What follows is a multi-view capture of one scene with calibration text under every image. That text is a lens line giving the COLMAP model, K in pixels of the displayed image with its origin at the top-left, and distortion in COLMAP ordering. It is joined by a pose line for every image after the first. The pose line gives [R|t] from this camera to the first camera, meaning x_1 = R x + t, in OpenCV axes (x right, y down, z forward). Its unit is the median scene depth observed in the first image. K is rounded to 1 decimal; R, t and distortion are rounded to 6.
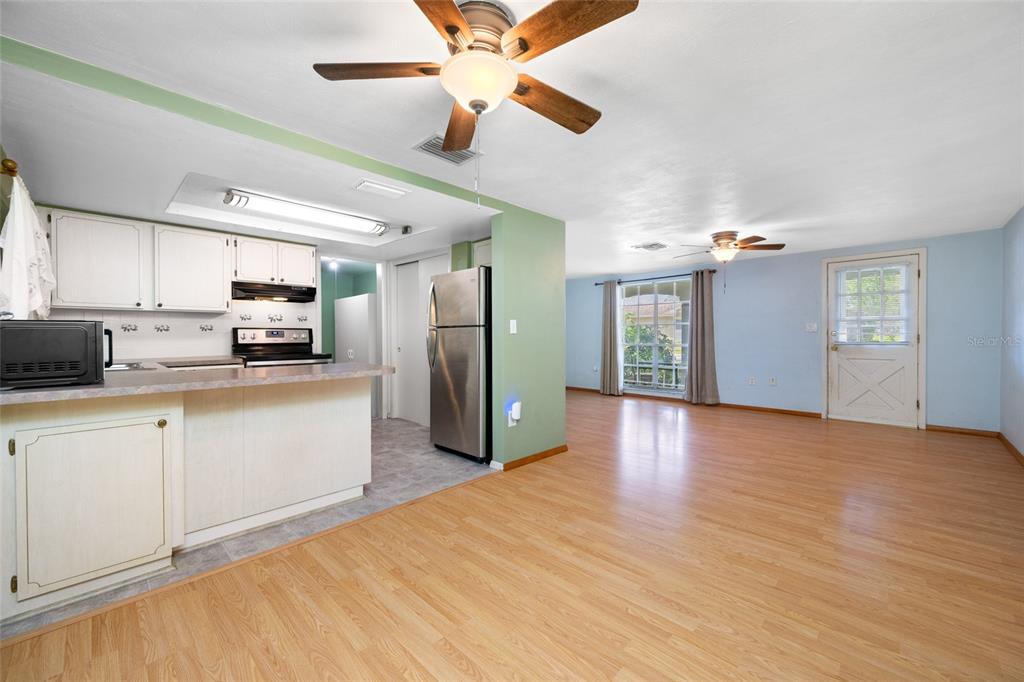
lens RADIAL K [[405.4, 0, 505.5], [0, 405.4, 340.4], [0, 0, 1]] dist [0.002599, -0.000373]
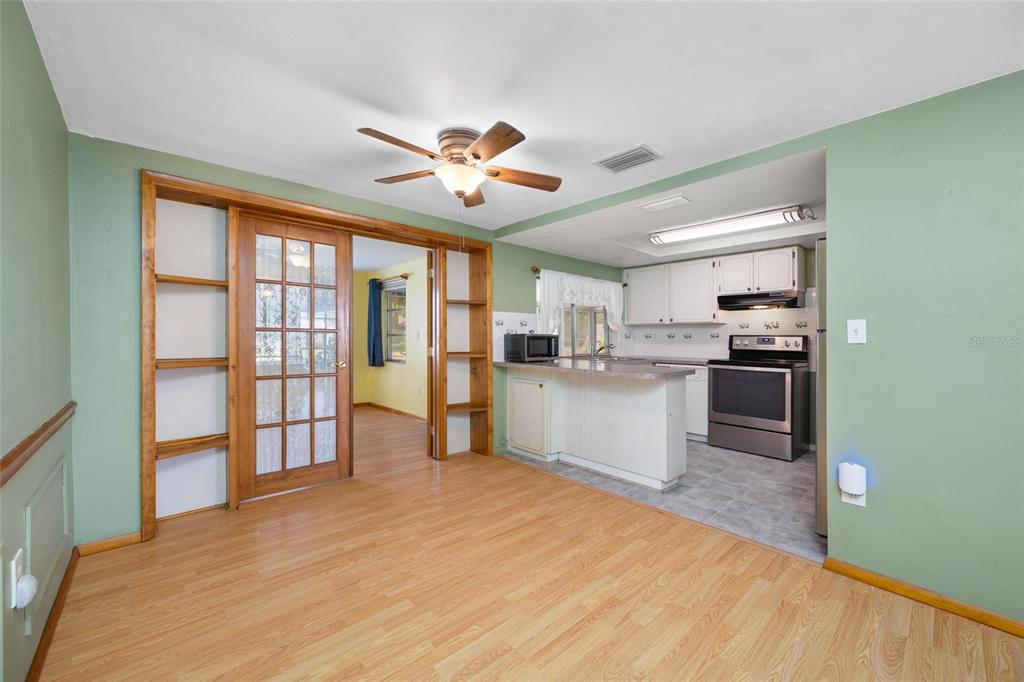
lens RADIAL K [[405.4, 0, 521.6], [0, 405.4, 341.8], [0, 0, 1]] dist [0.002599, -0.000373]
pose [[-0.046897, 0.010404, -0.998846, 0.634344], [-0.022955, 0.999670, 0.011490, -0.015395], [0.998636, 0.023467, -0.046643, 0.570820]]
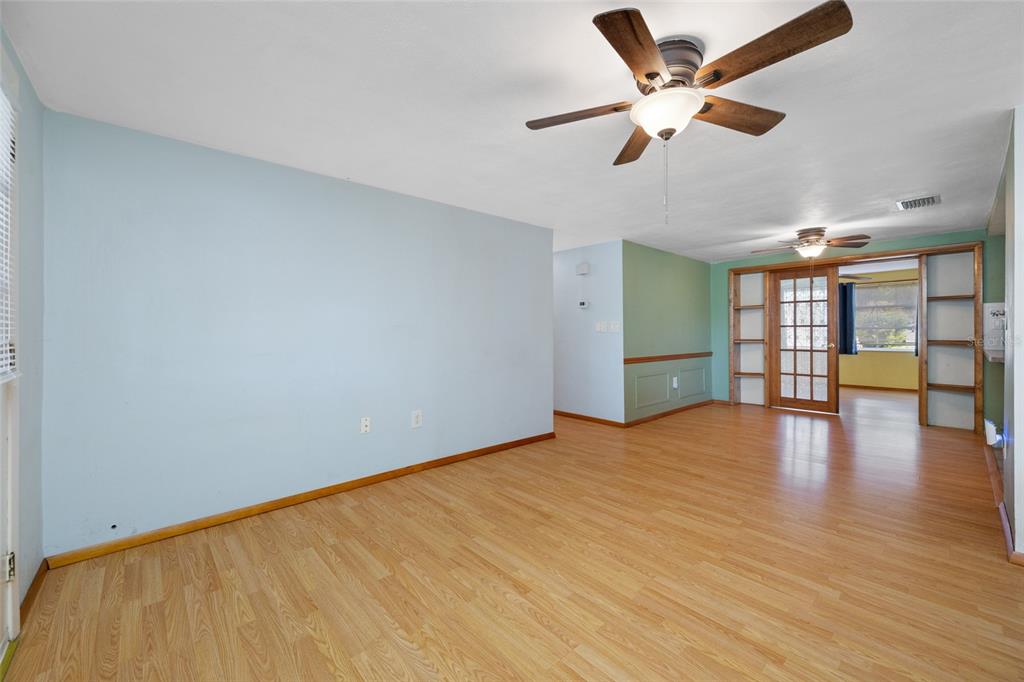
lens RADIAL K [[405.4, 0, 509.4], [0, 405.4, 334.8], [0, 0, 1]] dist [0.002599, -0.000373]
pose [[-0.997938, 0.007358, 0.063766, 0.878086], [0.008760, 0.999725, 0.021740, -0.030373], [-0.063589, 0.022254, -0.997728, 1.842136]]
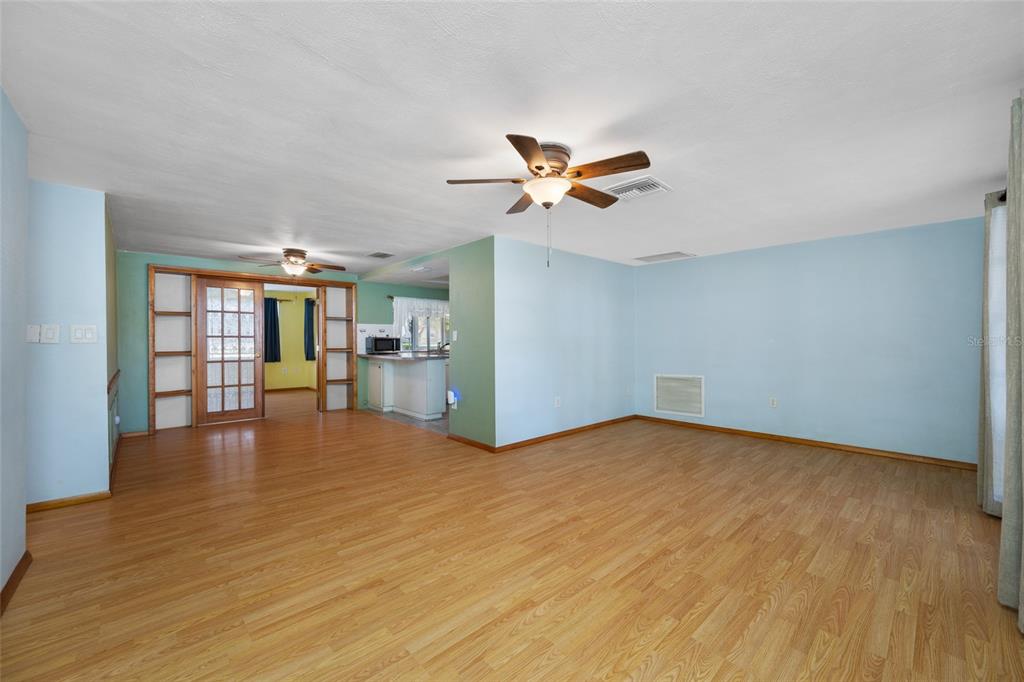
lens RADIAL K [[405.4, 0, 520.1], [0, 405.4, 343.4], [0, 0, 1]] dist [0.002599, -0.000373]
pose [[-0.036669, 0.009817, -0.999279, 1.421588], [-0.015382, 0.999828, 0.010387, -0.027121], [0.999209, 0.015752, -0.036511, 1.317586]]
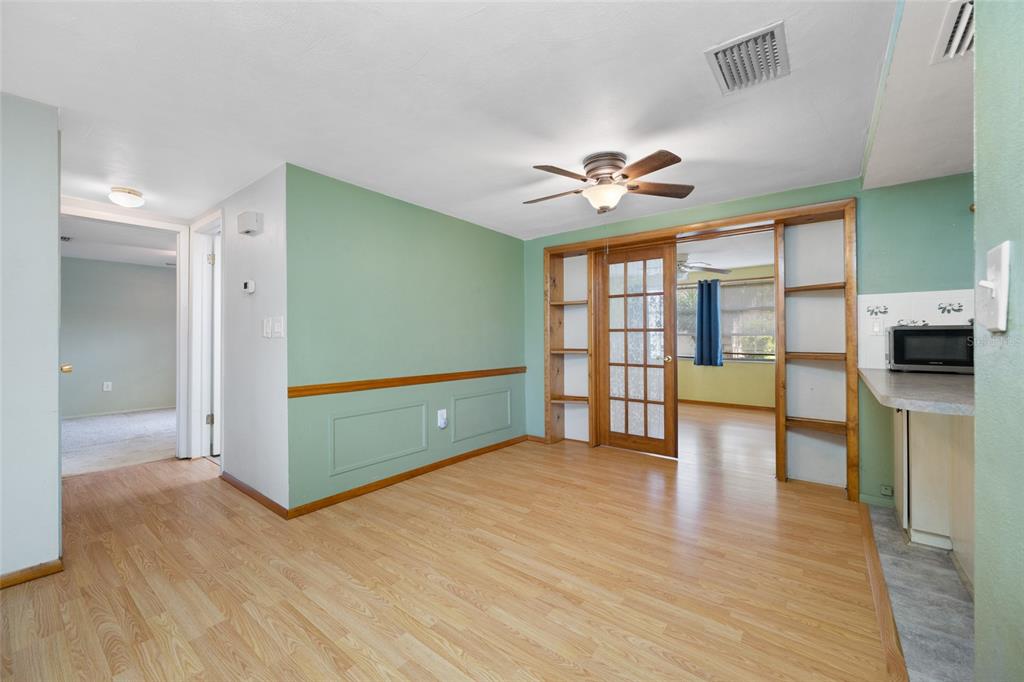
lens RADIAL K [[405.4, 0, 508.6], [0, 405.4, 335.8], [0, 0, 1]] dist [0.002599, -0.000373]
pose [[-0.993934, 0.002621, -0.109949, 0.238838], [0.001447, 0.999941, 0.010750, -0.015479], [0.109971, 0.010526, -0.993879, 1.184855]]
